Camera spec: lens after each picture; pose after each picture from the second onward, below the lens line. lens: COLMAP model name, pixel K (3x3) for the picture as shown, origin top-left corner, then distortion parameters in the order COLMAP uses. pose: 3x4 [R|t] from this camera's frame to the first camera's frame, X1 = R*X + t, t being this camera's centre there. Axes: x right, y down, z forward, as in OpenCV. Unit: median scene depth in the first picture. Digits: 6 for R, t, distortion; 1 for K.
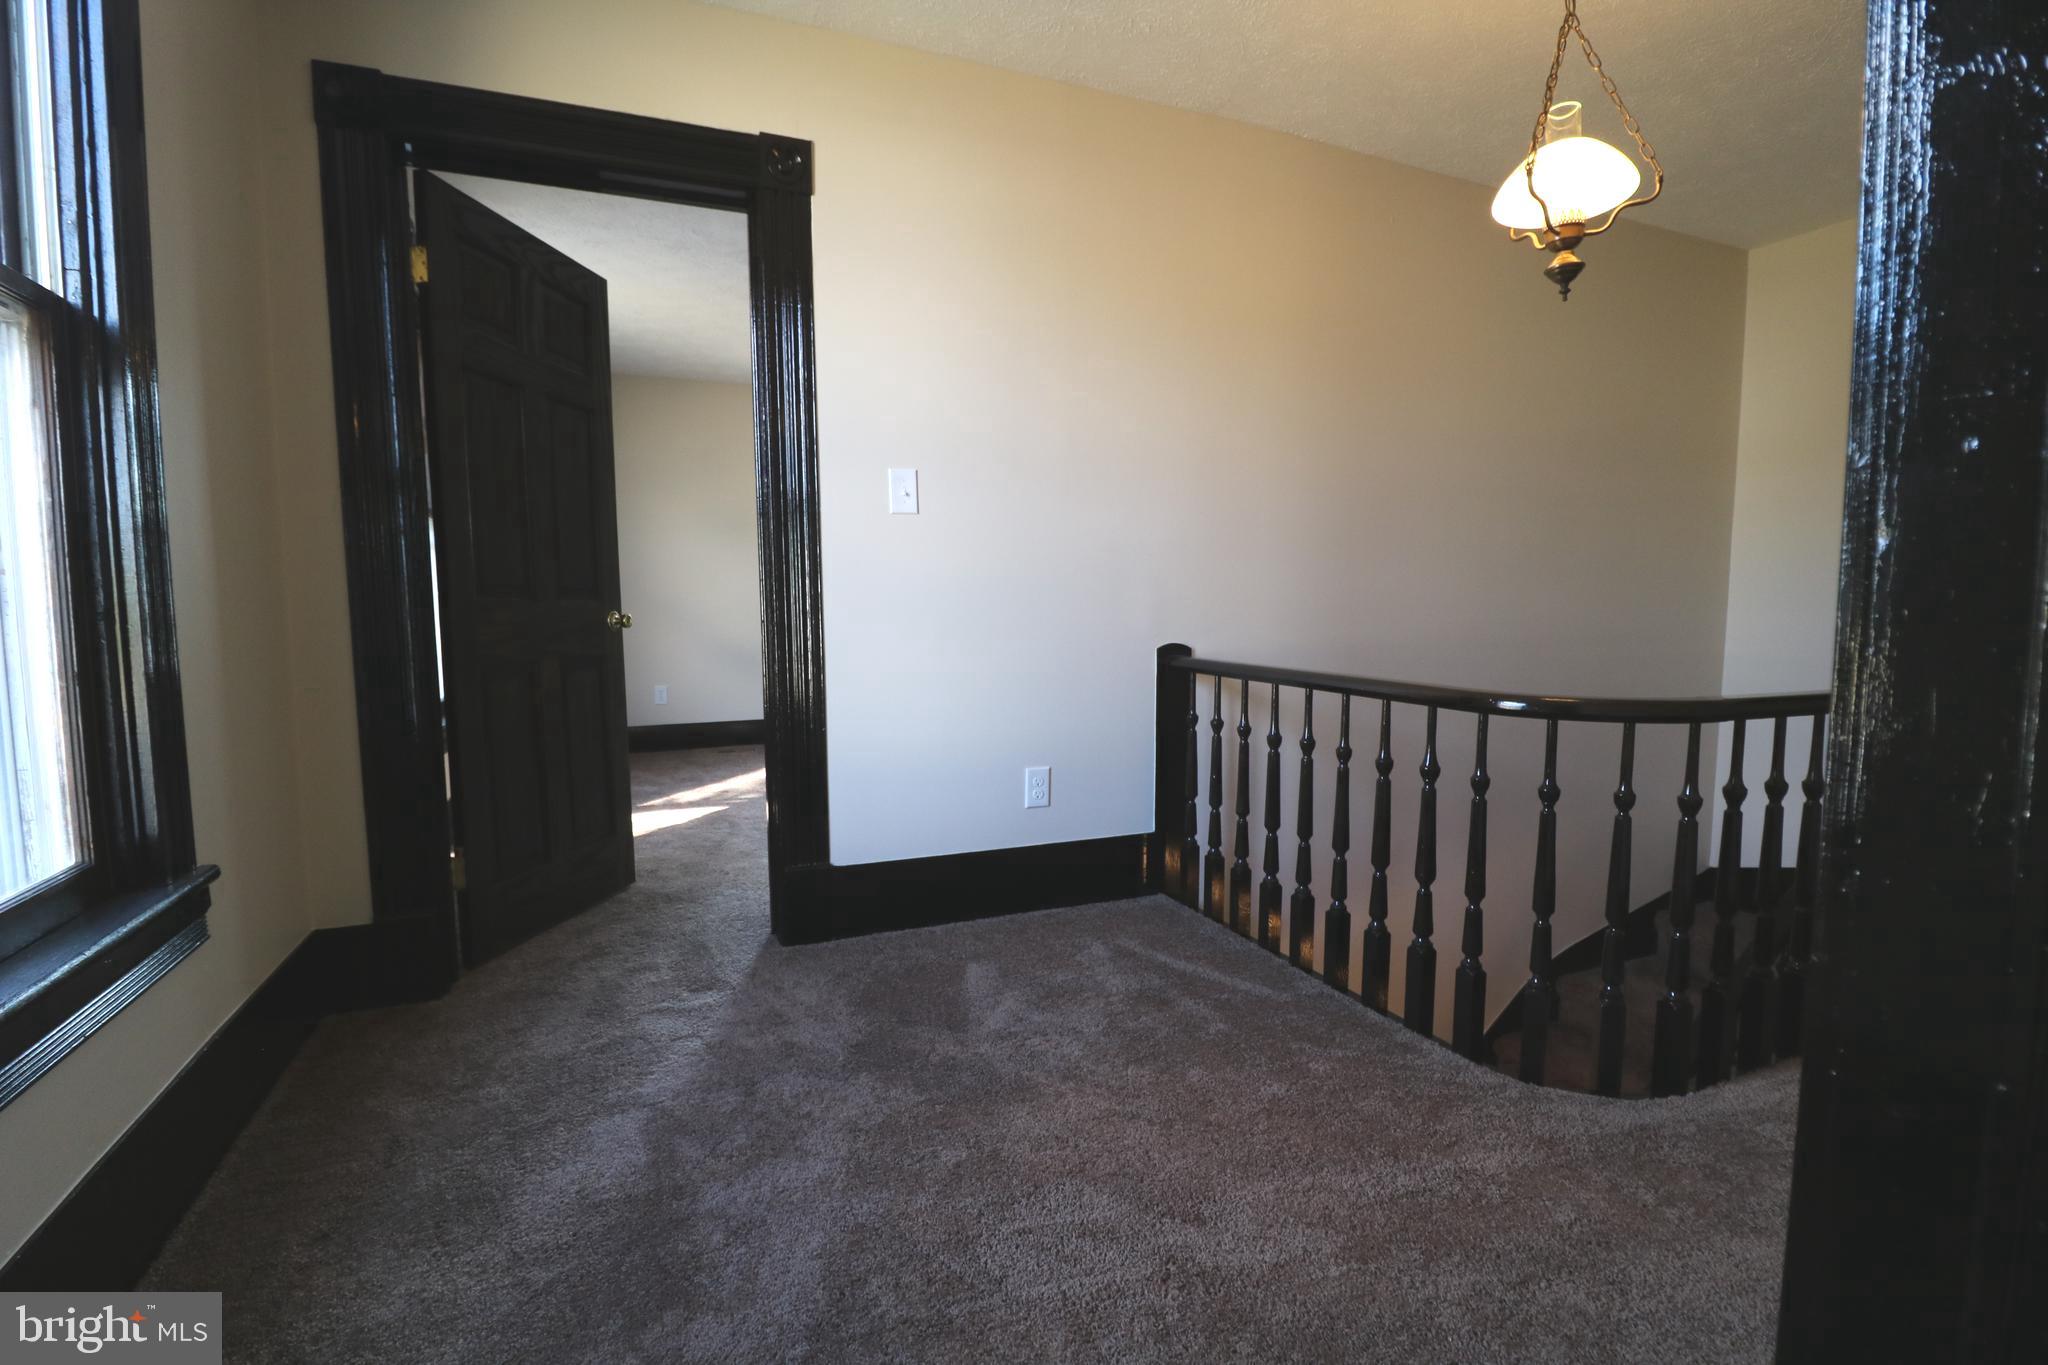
lens RADIAL K [[956.8, 0, 1024.0], [0, 956.8, 682.5], [0, 0, 1]] dist [0.001204, -0.012870]
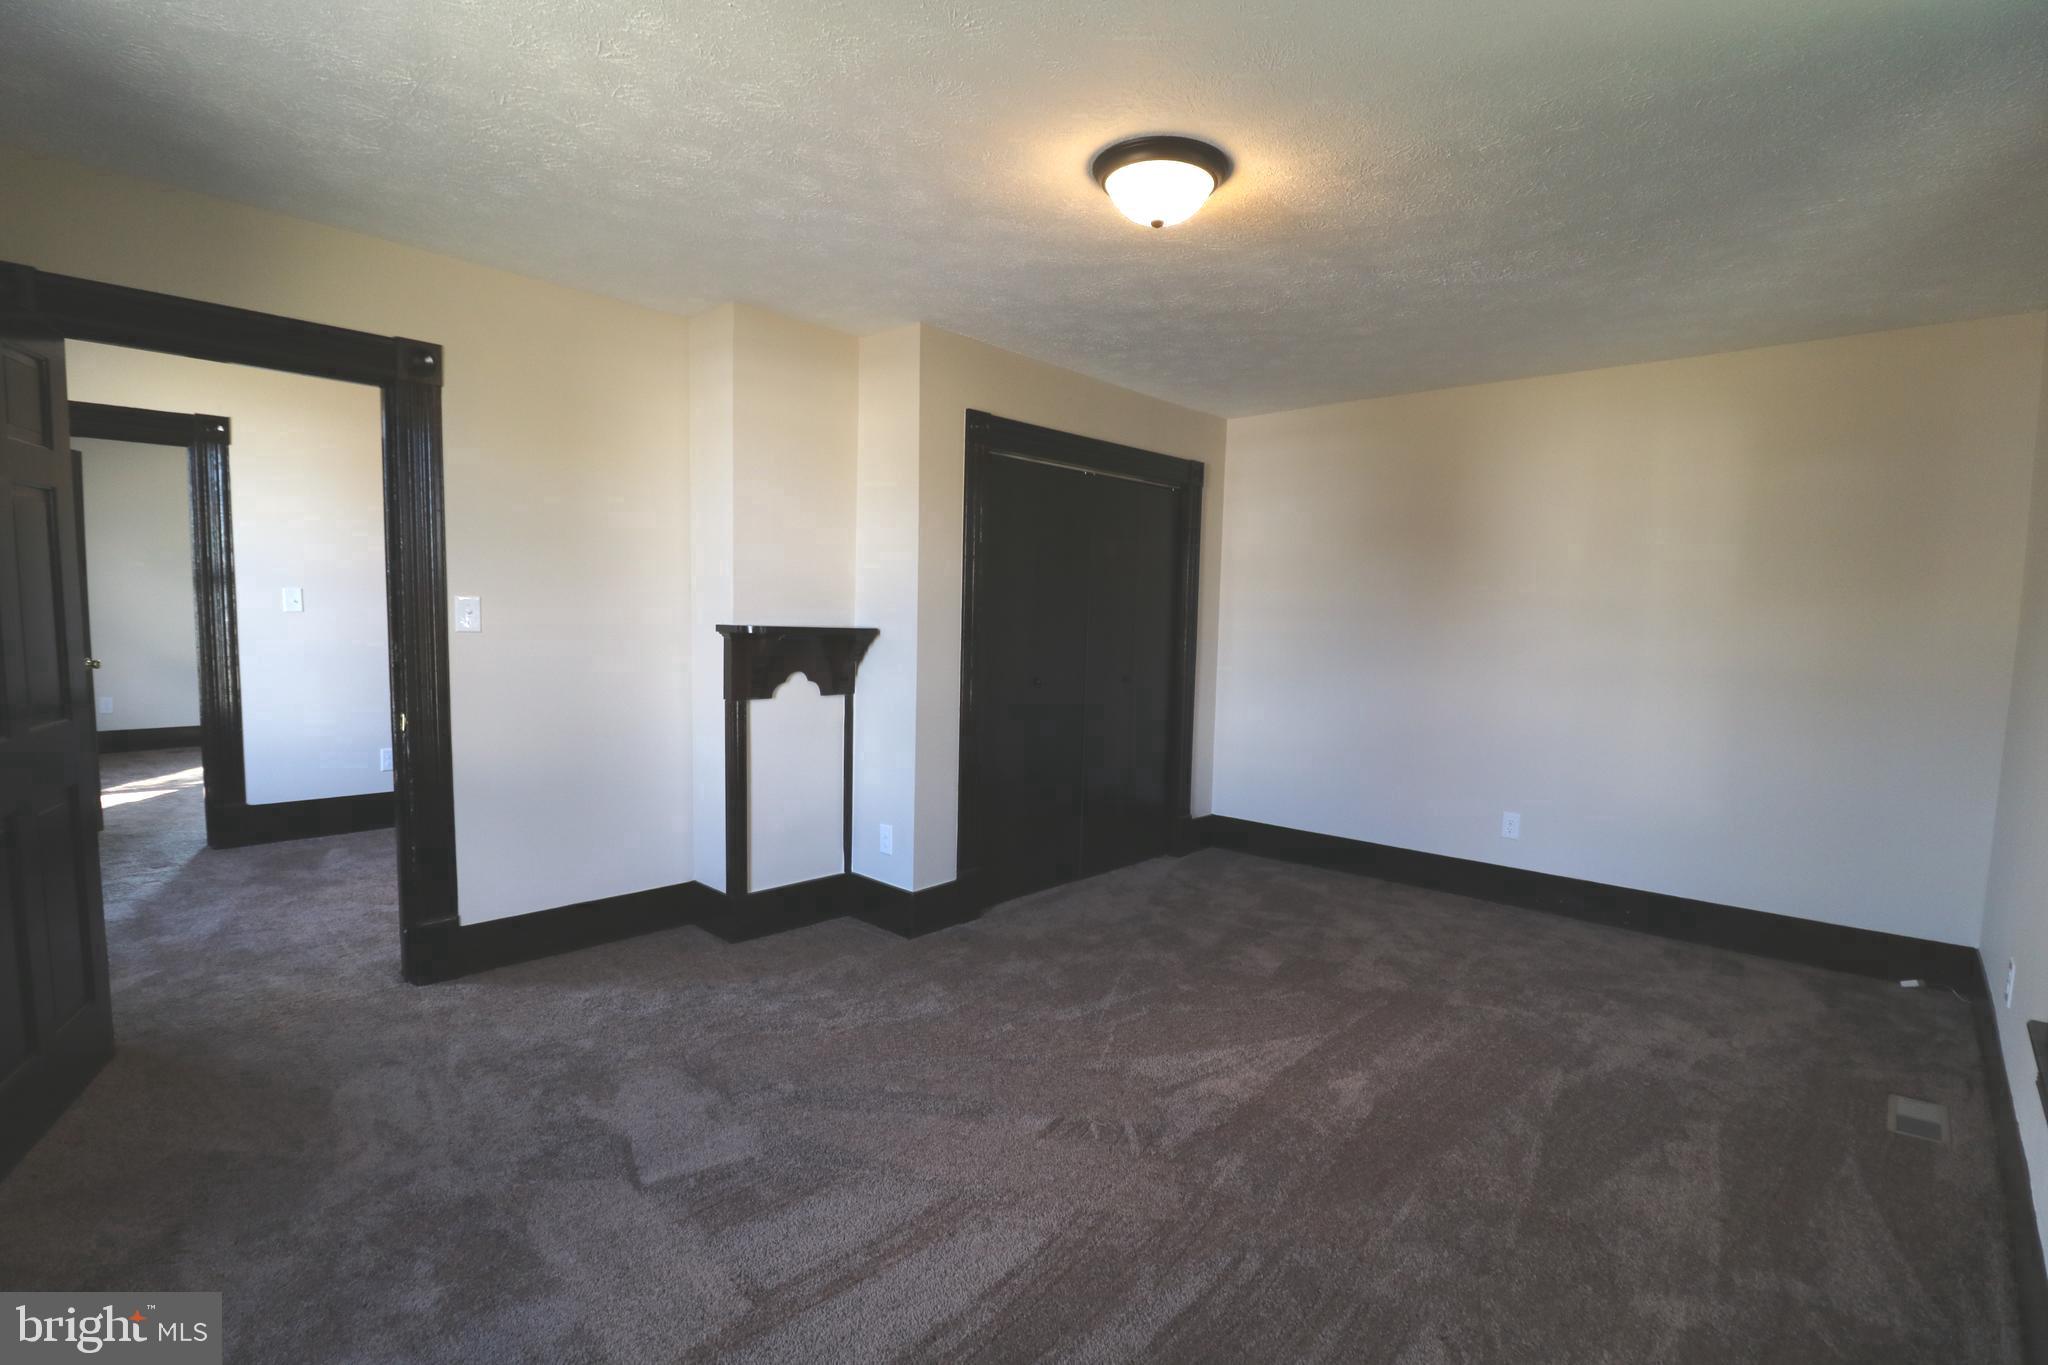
lens RADIAL K [[956.8, 0, 1024.0], [0, 956.8, 682.5], [0, 0, 1]] dist [0.001204, -0.012870]
pose [[0.910662, -0.004112, 0.413132, 0.402365], [0.003073, 0.999990, 0.003180, -0.041608], [-0.413141, -0.001627, 0.910666, -1.273984]]
